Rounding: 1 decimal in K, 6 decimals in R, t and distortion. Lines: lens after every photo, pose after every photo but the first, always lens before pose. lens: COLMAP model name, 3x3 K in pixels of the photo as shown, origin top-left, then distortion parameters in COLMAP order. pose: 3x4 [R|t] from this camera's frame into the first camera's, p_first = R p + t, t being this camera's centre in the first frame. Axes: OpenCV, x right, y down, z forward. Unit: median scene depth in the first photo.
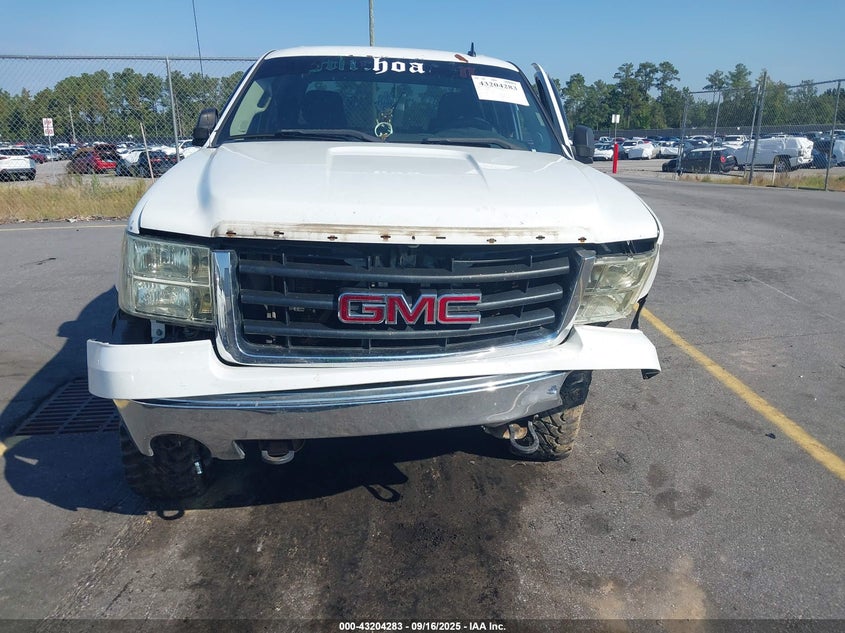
lens RADIAL K [[638.7, 0, 422.5], [0, 638.7, 316.5], [0, 0, 1]] dist [0.008696, -0.000636]
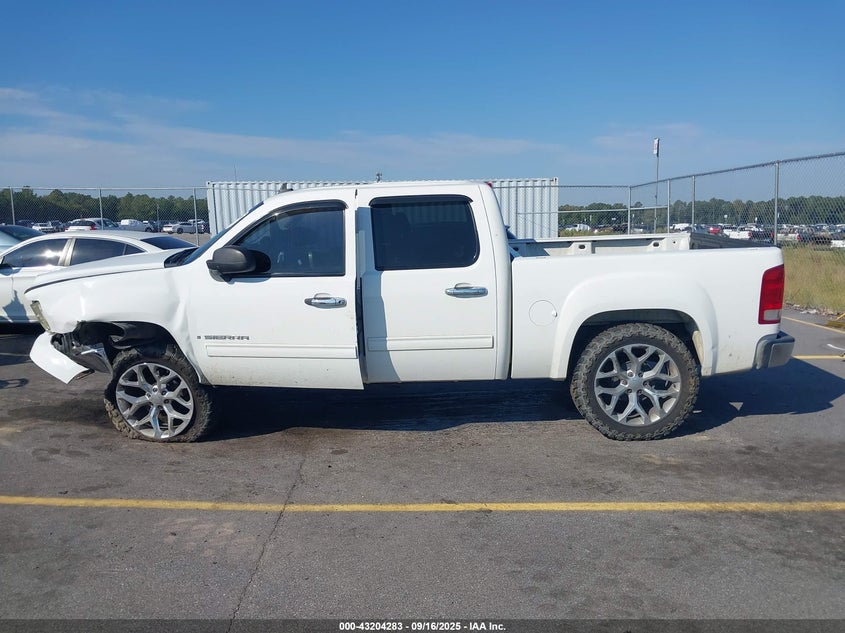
lens RADIAL K [[643.9, 0, 444.8], [0, 643.9, 318.6], [0, 0, 1]] dist [-0.000688, 0.000625]
pose [[-0.054575, 0.161434, -0.985373, 2.620553], [-0.270841, 0.947454, 0.170222, -0.856151], [0.961076, 0.276169, -0.007984, 2.535132]]
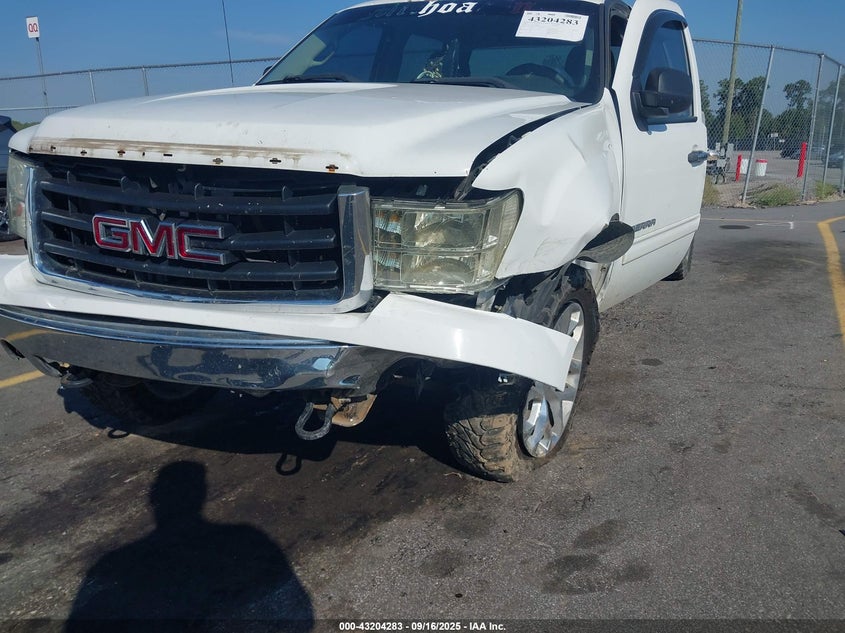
lens RADIAL K [[643.9, 0, 444.8], [0, 643.9, 318.6], [0, 0, 1]] dist [-0.000688, 0.000625]
pose [[0.874384, 0.133065, -0.466633, 0.719979], [-0.135119, 0.990398, 0.029233, 0.016977], [0.466042, 0.037490, 0.883968, 0.380435]]
